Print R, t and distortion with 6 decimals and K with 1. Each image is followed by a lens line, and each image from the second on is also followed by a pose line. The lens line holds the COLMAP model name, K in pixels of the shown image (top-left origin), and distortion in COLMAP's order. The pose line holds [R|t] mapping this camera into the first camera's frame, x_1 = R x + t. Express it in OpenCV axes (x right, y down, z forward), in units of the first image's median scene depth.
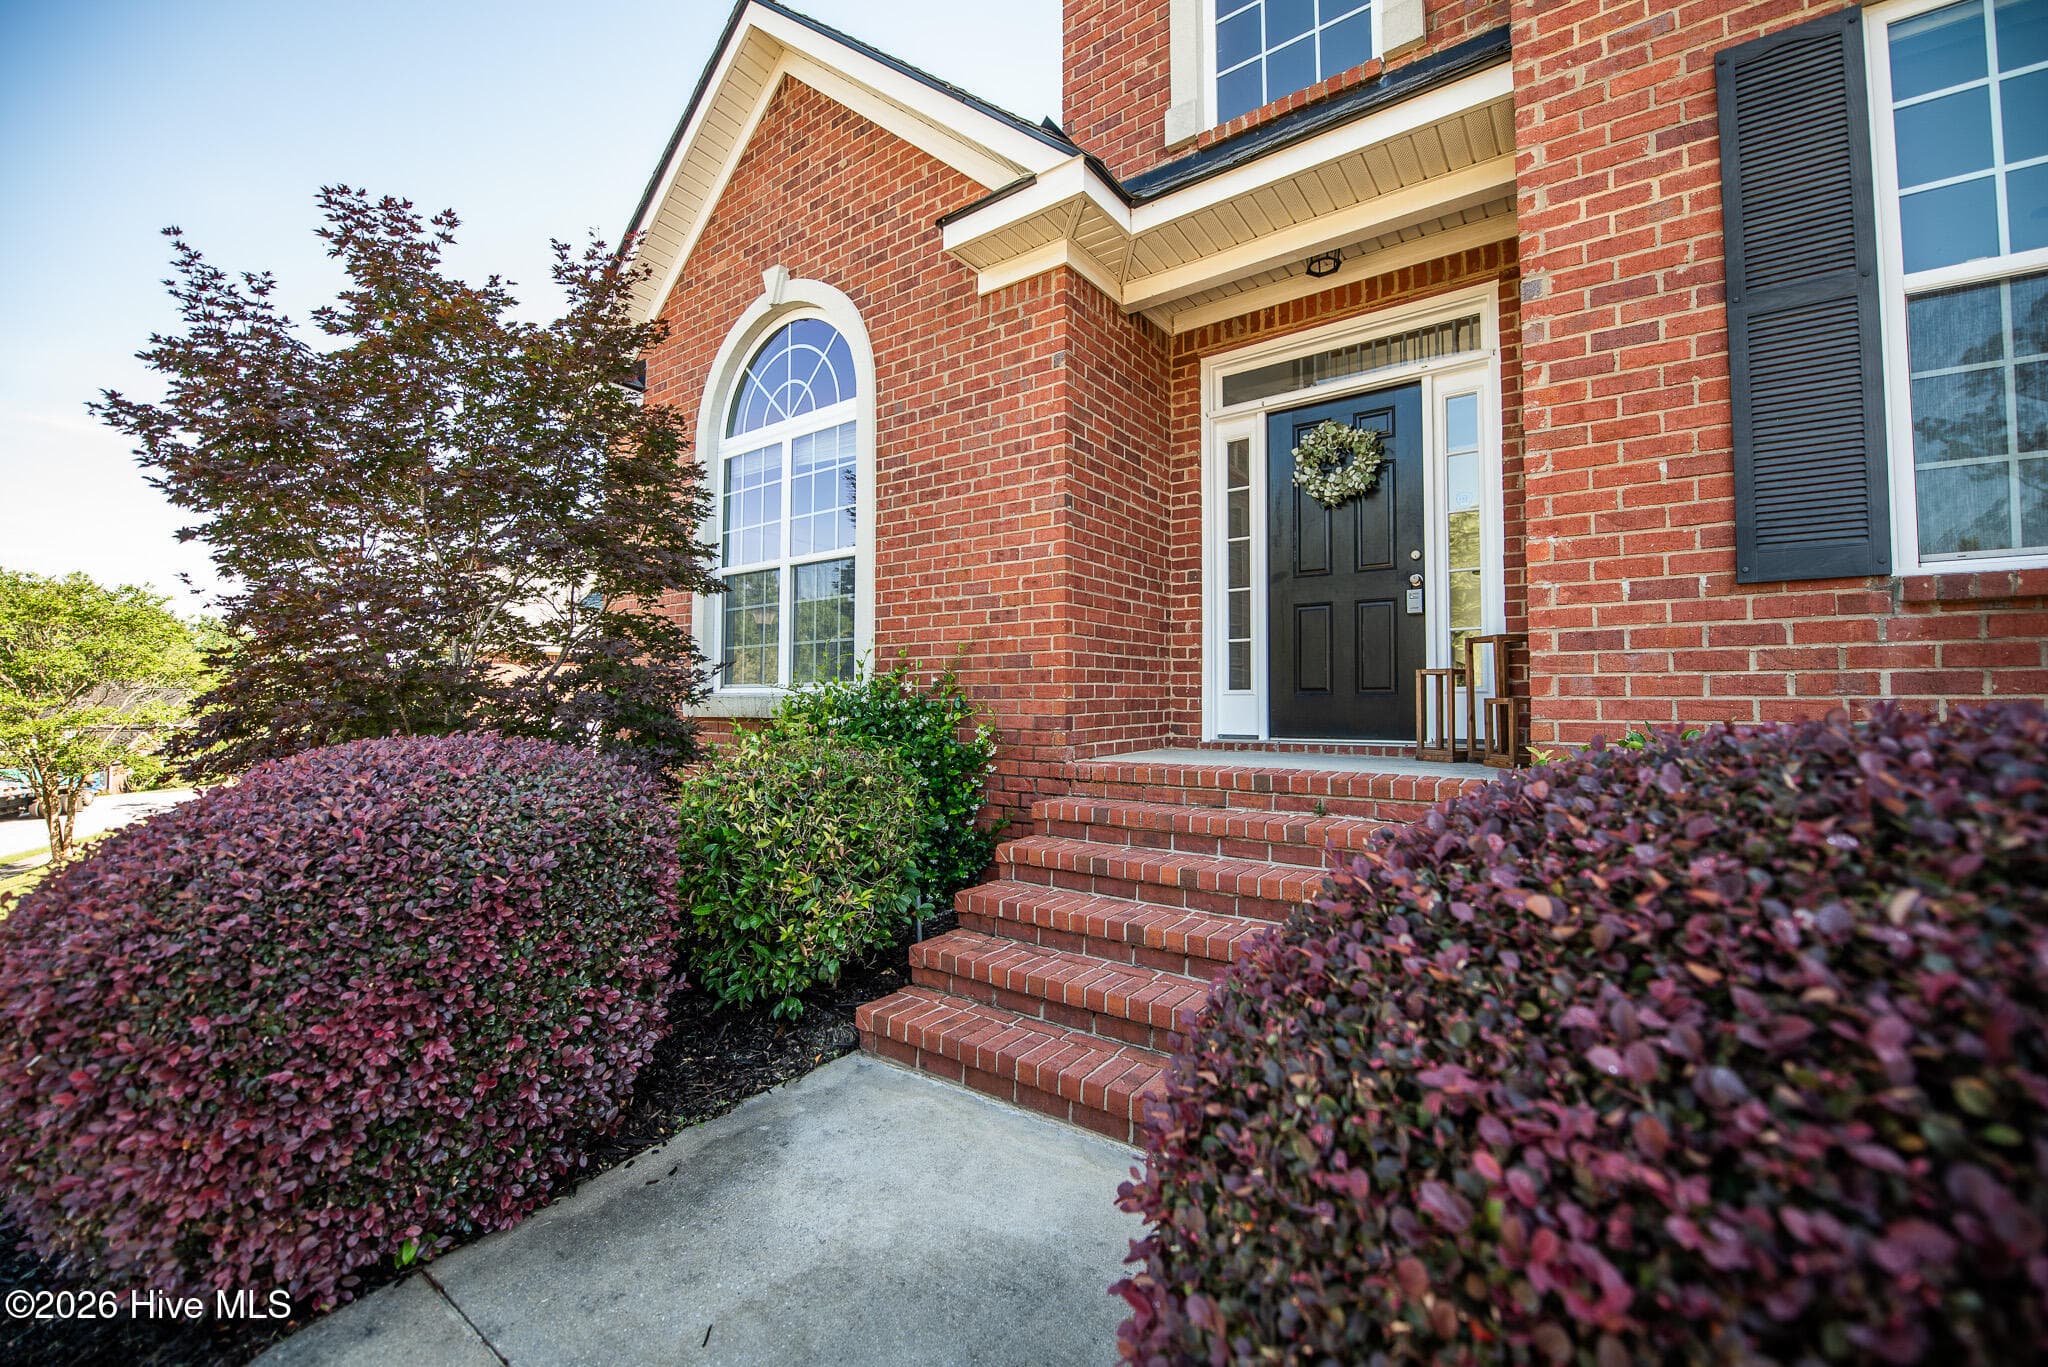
lens RADIAL K [[811.9, 0, 1028.8], [0, 811.9, 681.4], [0, 0, 1]] dist [-0.012373, -0.004401]
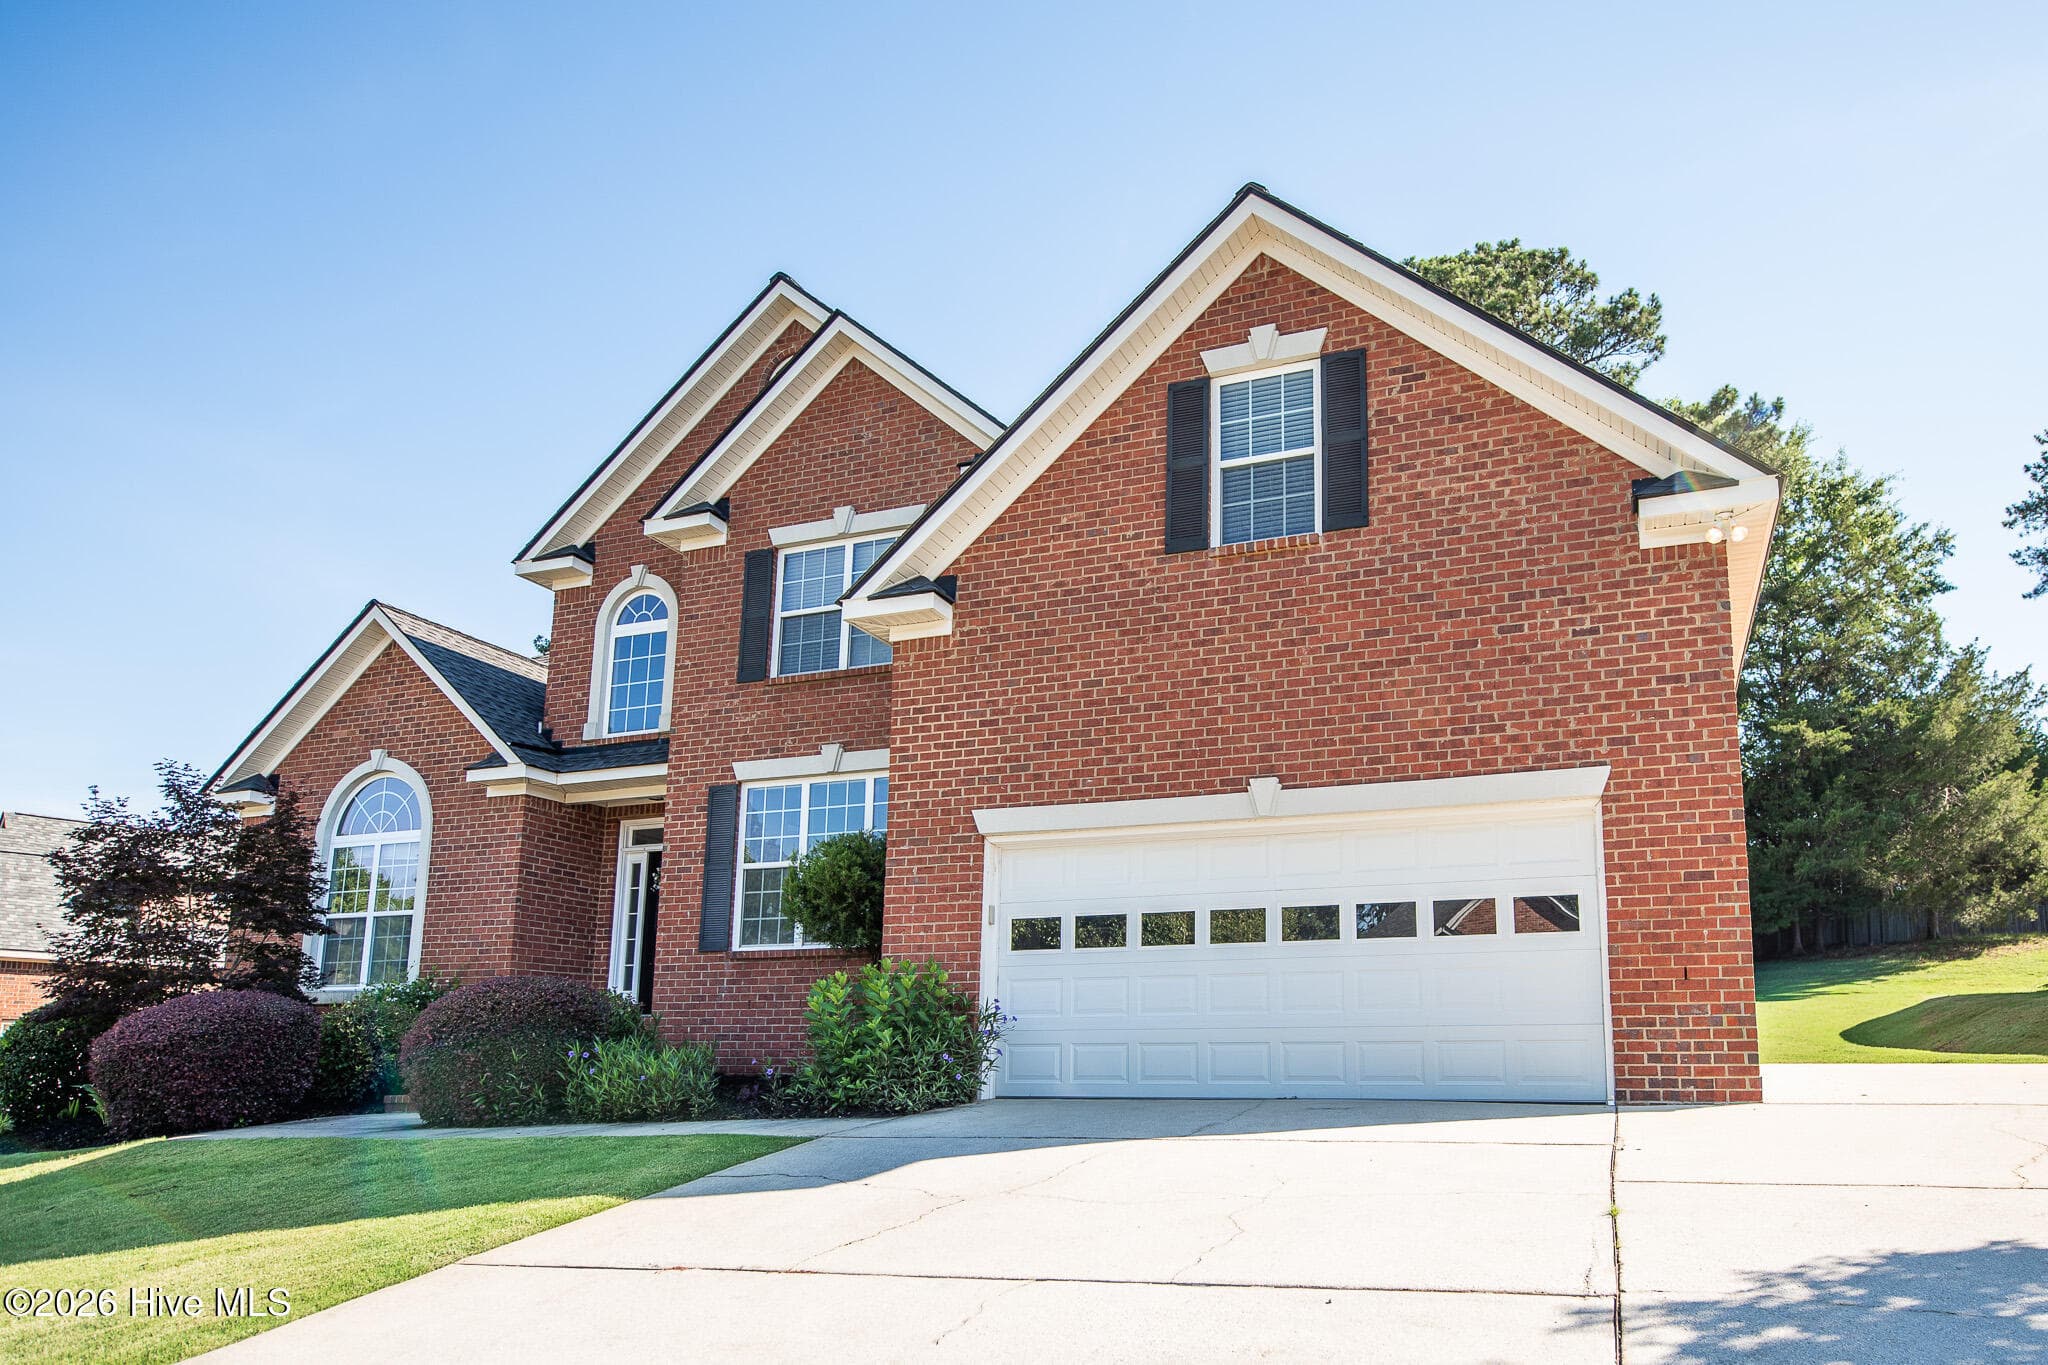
lens RADIAL K [[1280.0, 0, 1195.2], [0, 1280.0, 860.6], [0, 0, 1]] dist [-0.005947, -0.000626]
pose [[0.959105, 0.044825, 0.279478, 0.767061], [-0.008692, 0.991579, -0.129209, 0.094521], [-0.282916, 0.121496, 0.951419, -2.599041]]
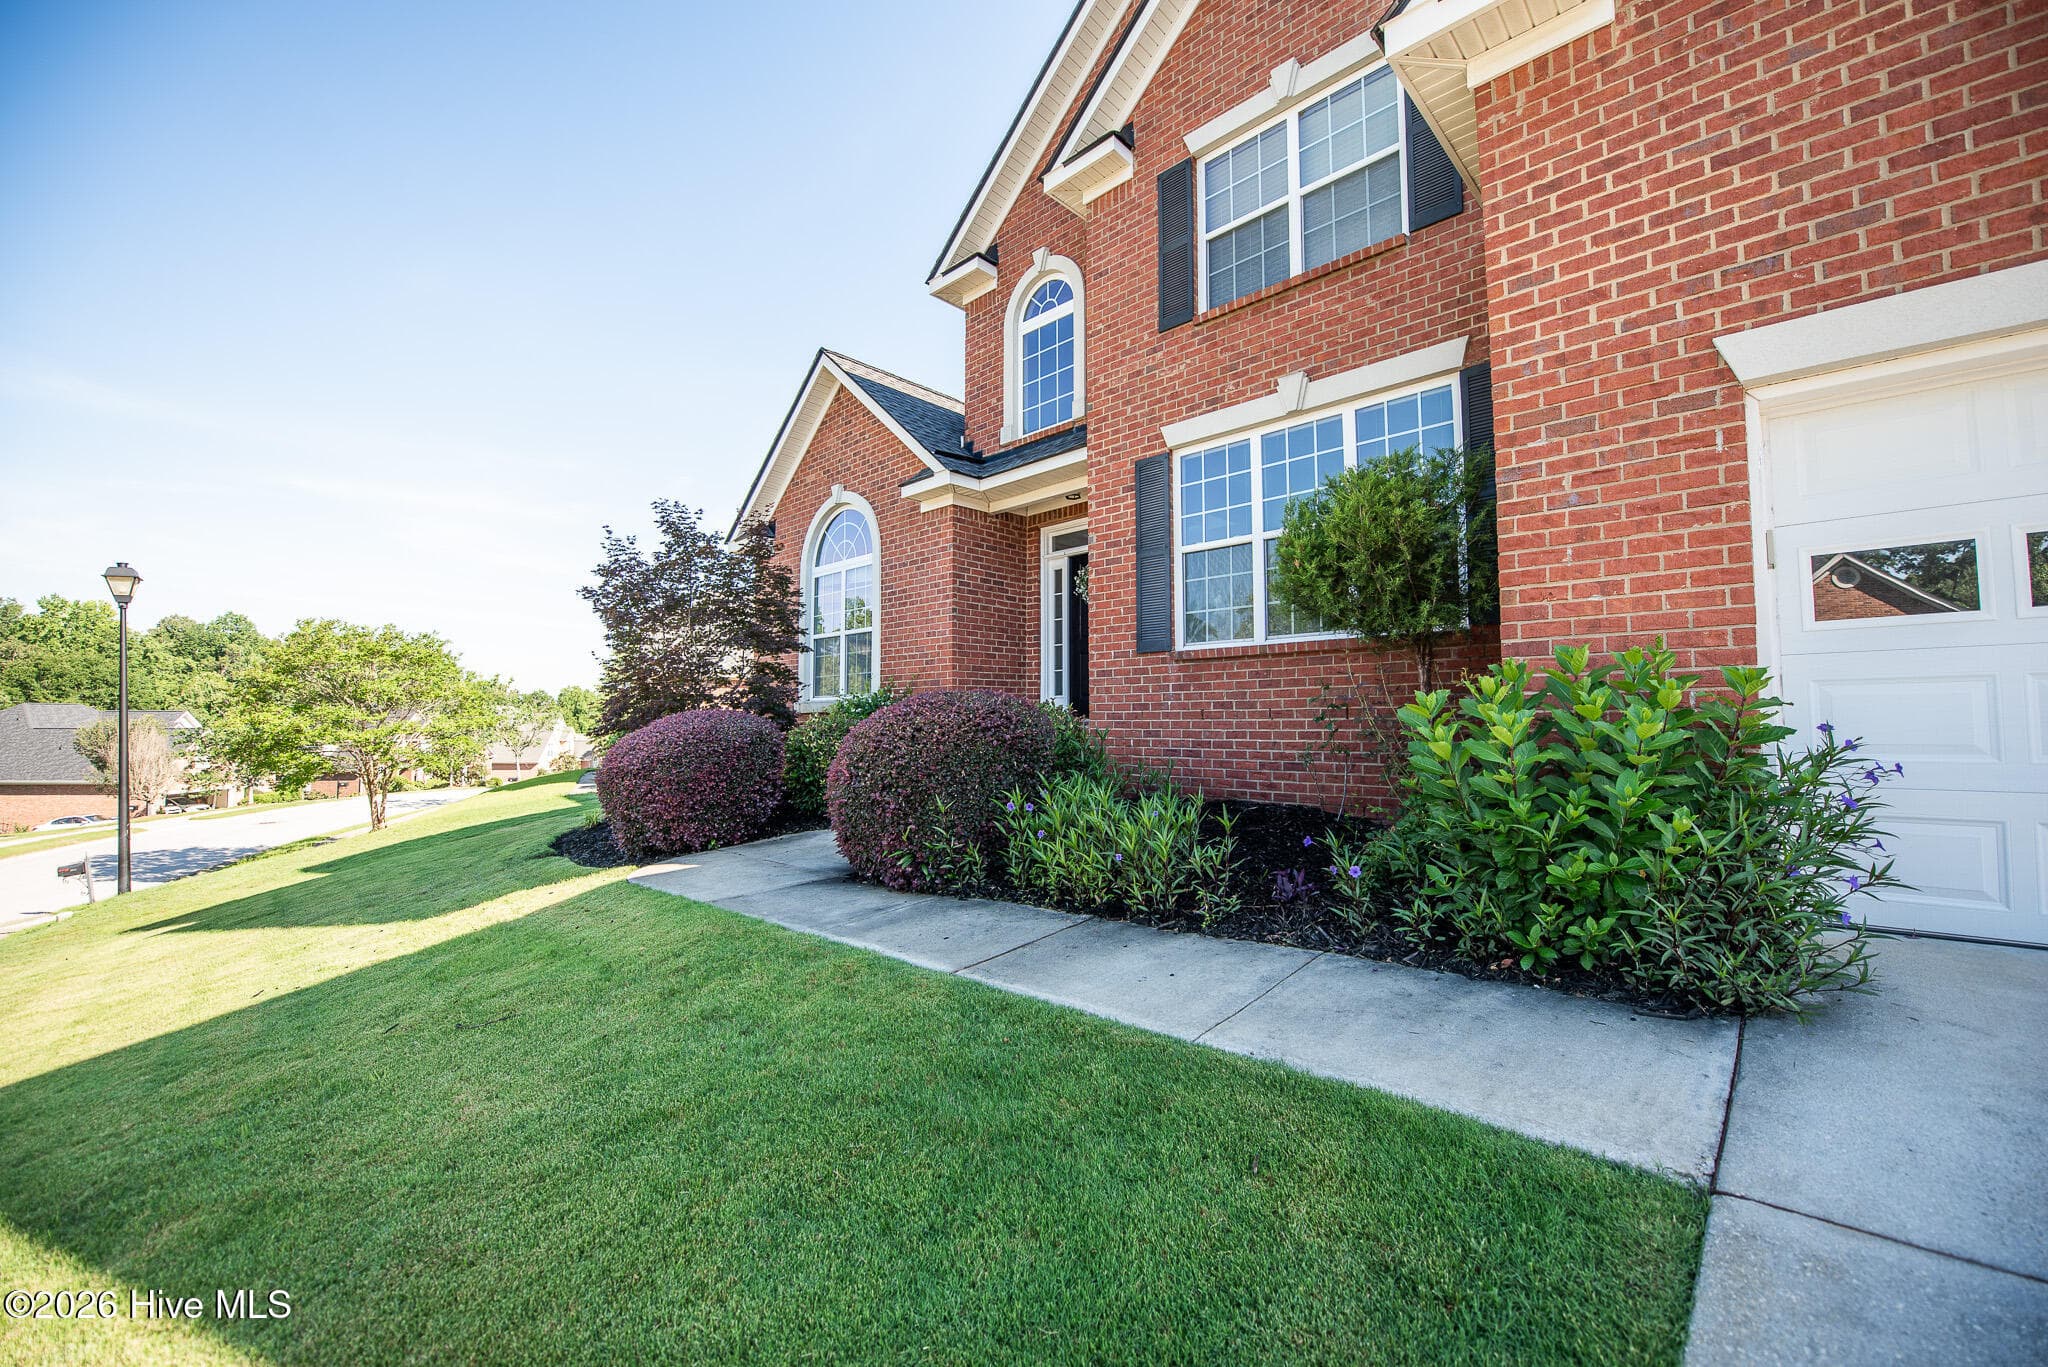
lens RADIAL K [[811.9, 0, 1028.8], [0, 811.9, 681.4], [0, 0, 1]] dist [-0.012373, -0.004401]
pose [[0.989518, -0.011702, -0.143937, 0.520328], [0.008501, 0.999703, -0.022838, 0.022503], [0.144162, 0.021375, 0.989323, -1.069537]]
